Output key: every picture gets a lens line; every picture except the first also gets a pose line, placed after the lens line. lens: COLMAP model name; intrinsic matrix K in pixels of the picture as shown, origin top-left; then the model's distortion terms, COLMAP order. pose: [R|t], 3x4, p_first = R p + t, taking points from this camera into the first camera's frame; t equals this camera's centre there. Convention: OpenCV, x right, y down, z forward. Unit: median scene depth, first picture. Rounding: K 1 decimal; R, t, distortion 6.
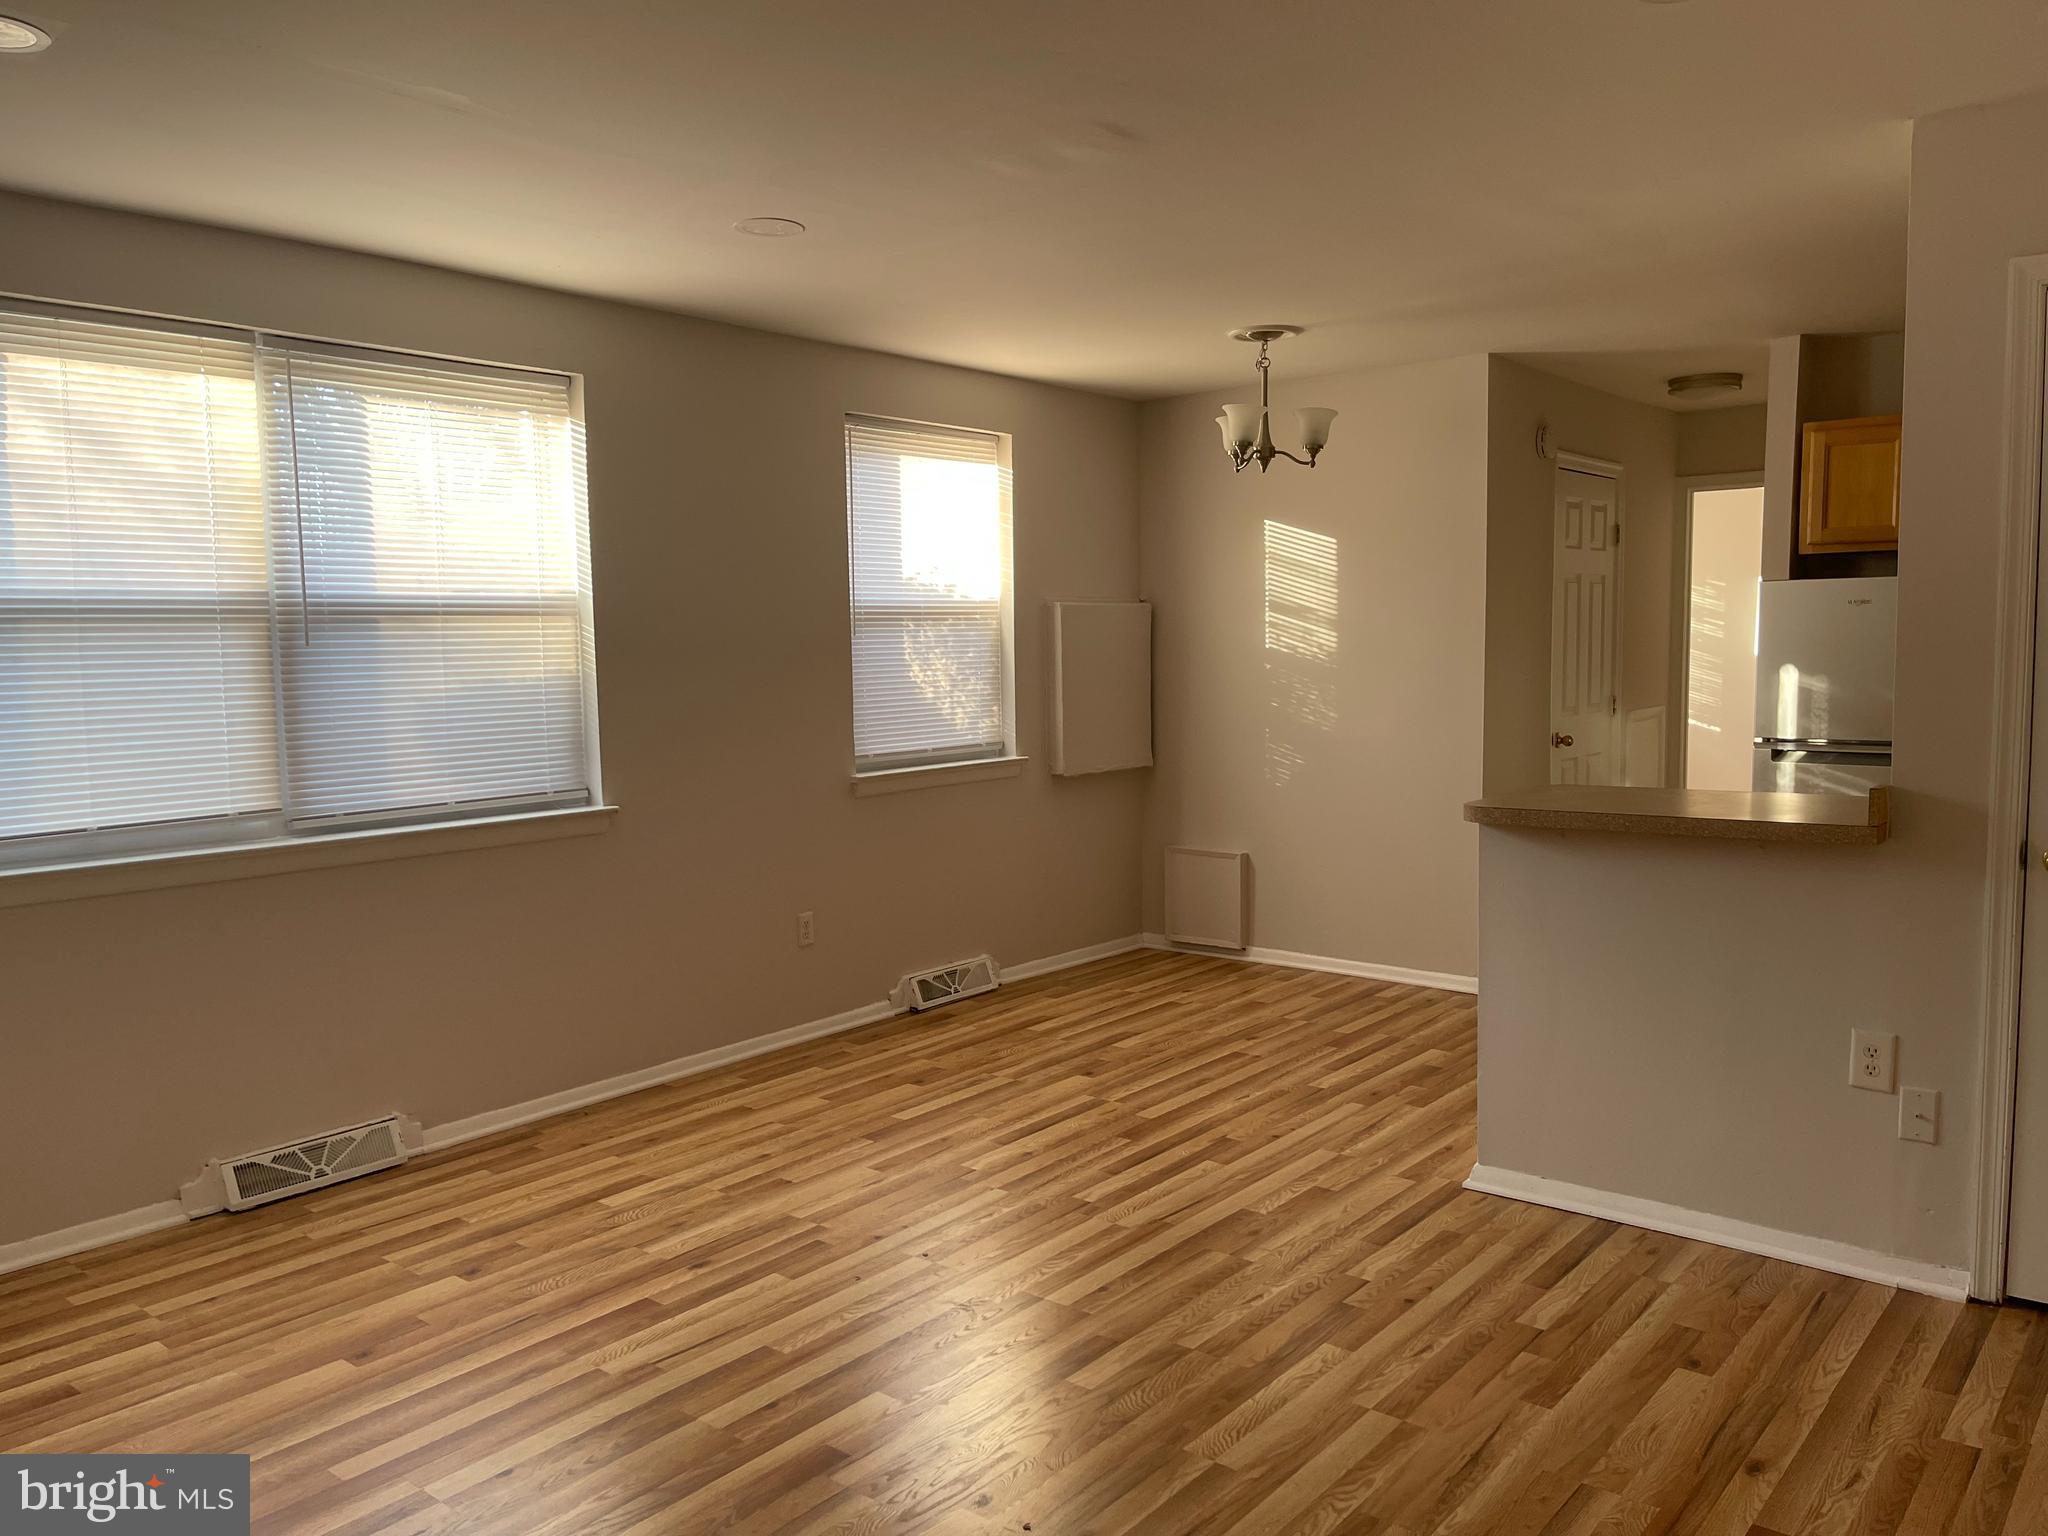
lens RADIAL K [[1512.2, 0, 1024.0], [0, 1512.2, 768.0], [0, 0, 1]] dist [0.034577, -0.000751]
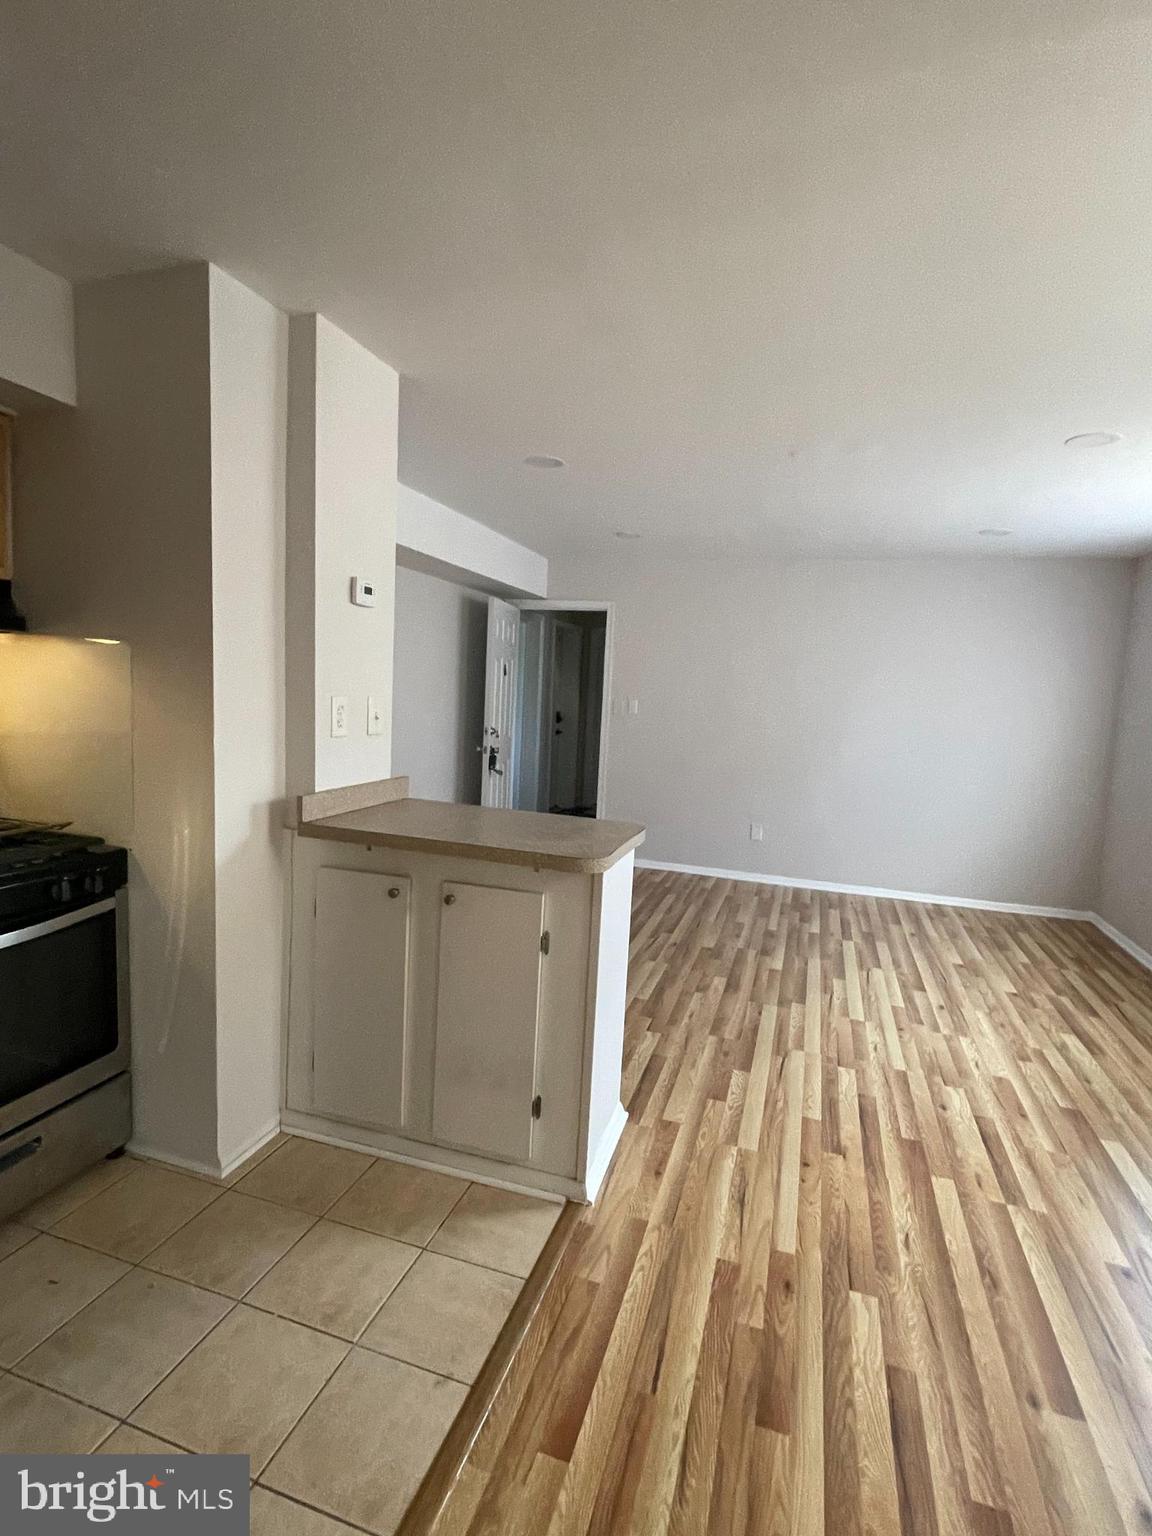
lens RADIAL K [[763.5, 0, 567.0], [0, 763.5, 764.7], [0, 0, 1]] dist [-0.014245, 0.001530]
pose [[-0.928697, 0.009499, -0.370718, 0.592550], [-0.064183, 0.980468, 0.185911, -0.146265], [0.365243, 0.196449, -0.909948, 1.554756]]
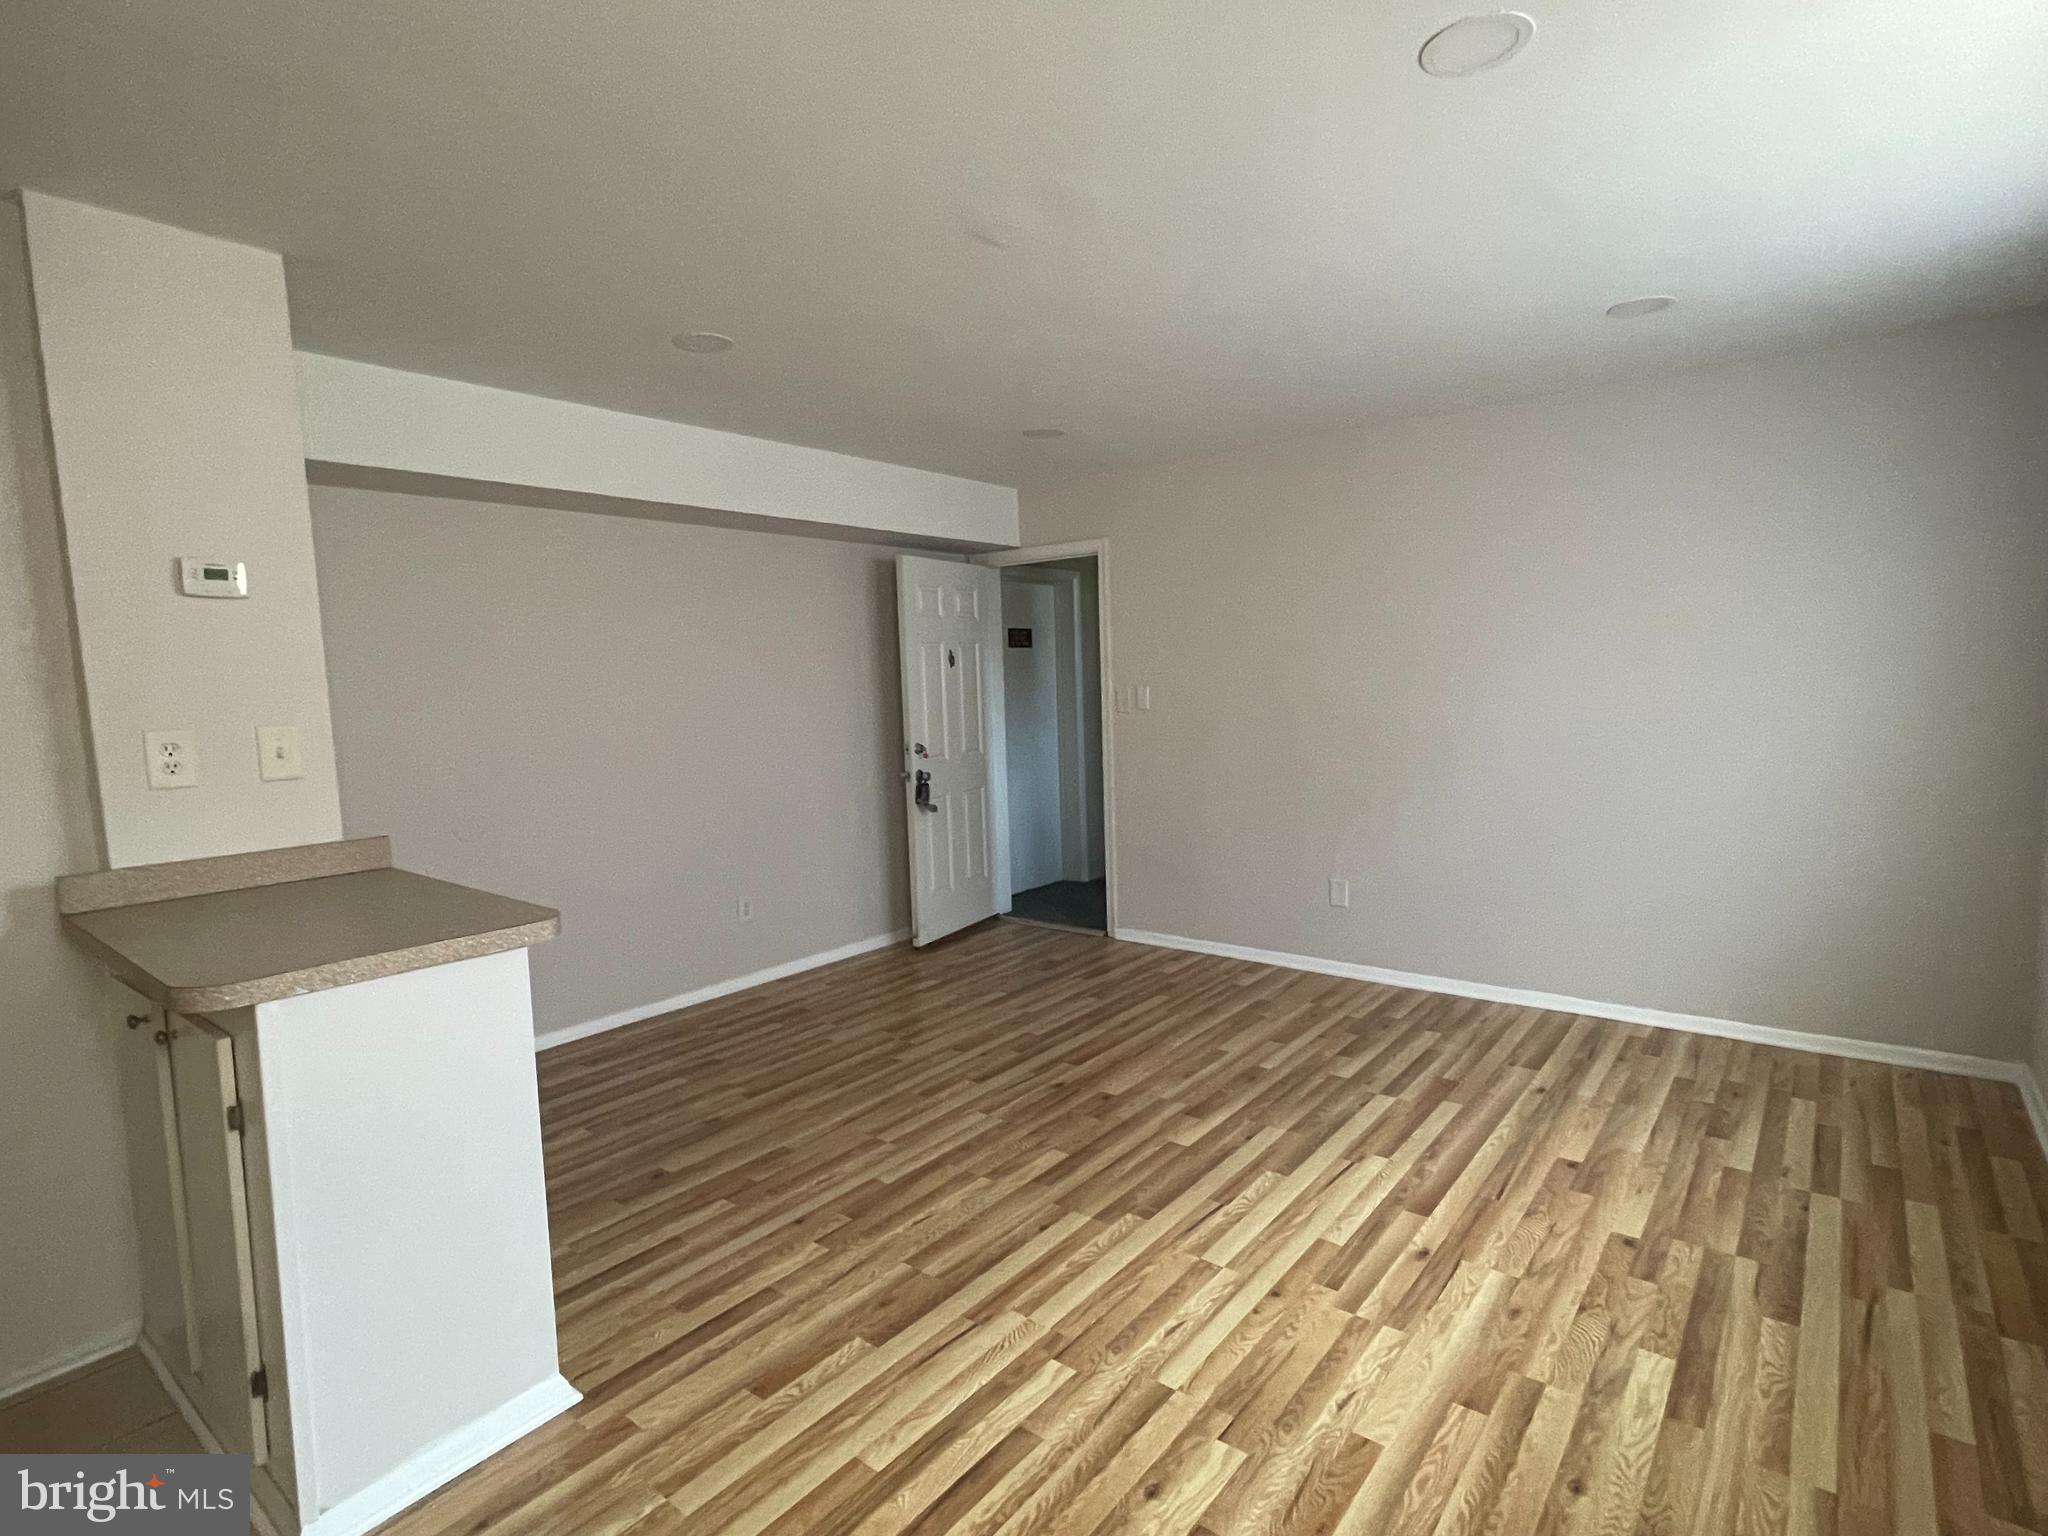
lens RADIAL K [[1018.0, 0, 1024.7], [0, 1018.0, 782.8], [0, 0, 1]] dist [-0.014245, 0.001530]
pose [[-0.998652, 0.050461, -0.012187, 0.050517], [0.047310, 0.981318, 0.186485, -0.127622], [0.021369, 0.185657, -0.982382, 1.491057]]
